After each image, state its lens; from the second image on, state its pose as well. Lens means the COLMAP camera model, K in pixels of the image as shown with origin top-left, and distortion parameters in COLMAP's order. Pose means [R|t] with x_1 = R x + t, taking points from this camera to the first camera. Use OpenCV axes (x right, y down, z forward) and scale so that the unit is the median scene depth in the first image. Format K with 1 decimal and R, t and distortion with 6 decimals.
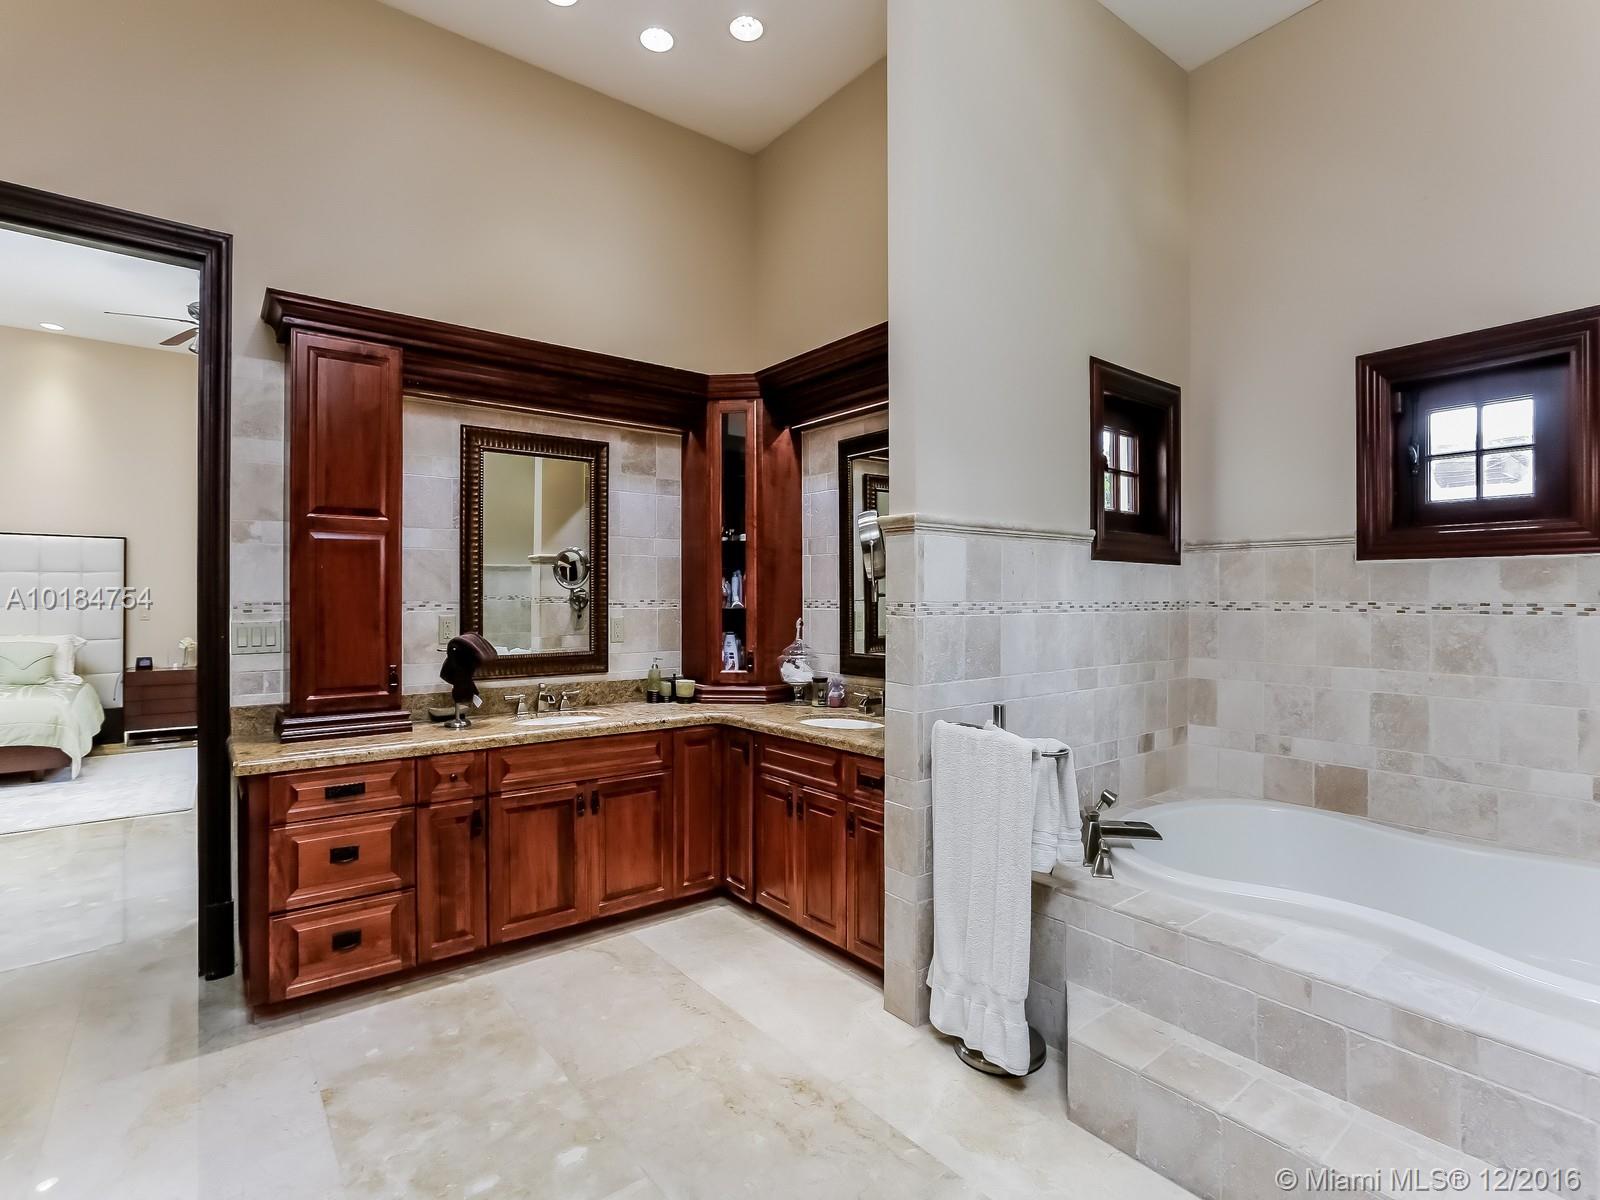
lens RADIAL K [[786.2, 0, 800.0], [0, 786.2, 600.0], [0, 0, 1]] dist [-0.057580, 0.027372]
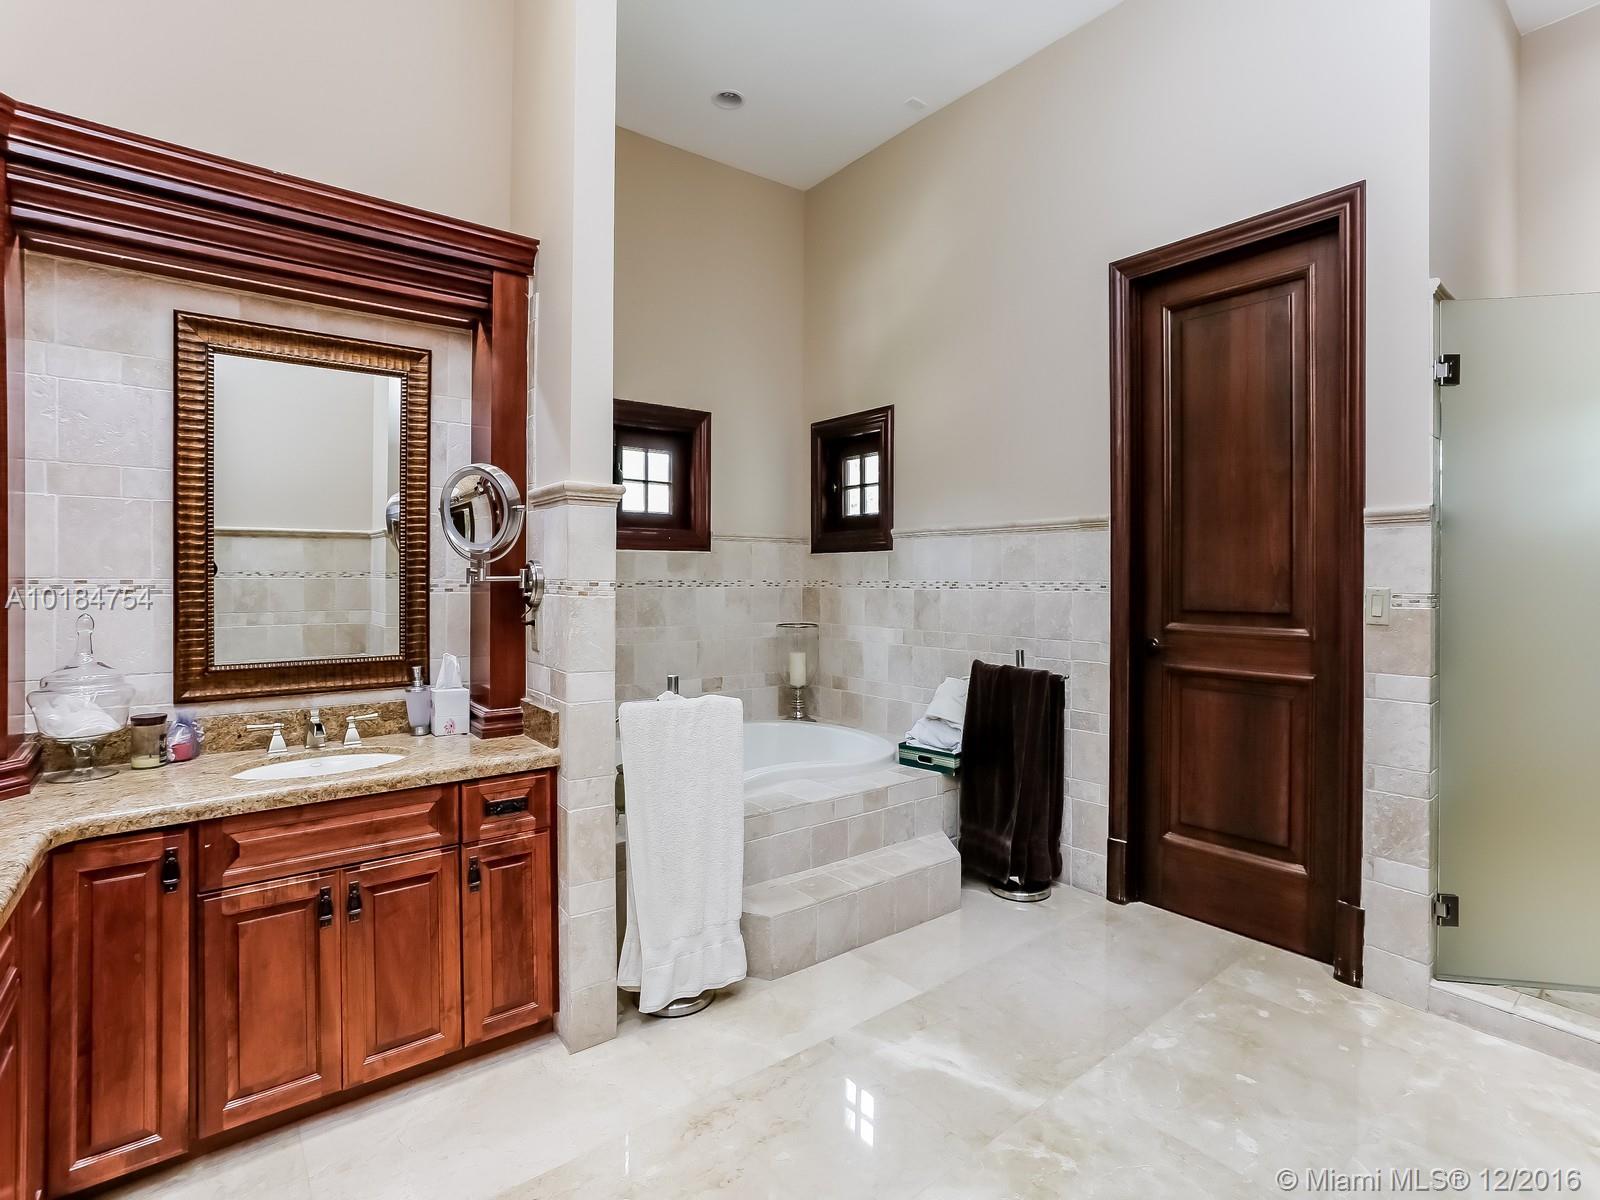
lens RADIAL K [[786.2, 0, 800.0], [0, 786.2, 600.0], [0, 0, 1]] dist [-0.057580, 0.027372]
pose [[0.001633, -0.025905, 0.999663, -0.715373], [0.006706, 0.999642, 0.025894, 0.004797], [-0.999976, 0.006662, 0.001806, 0.723792]]
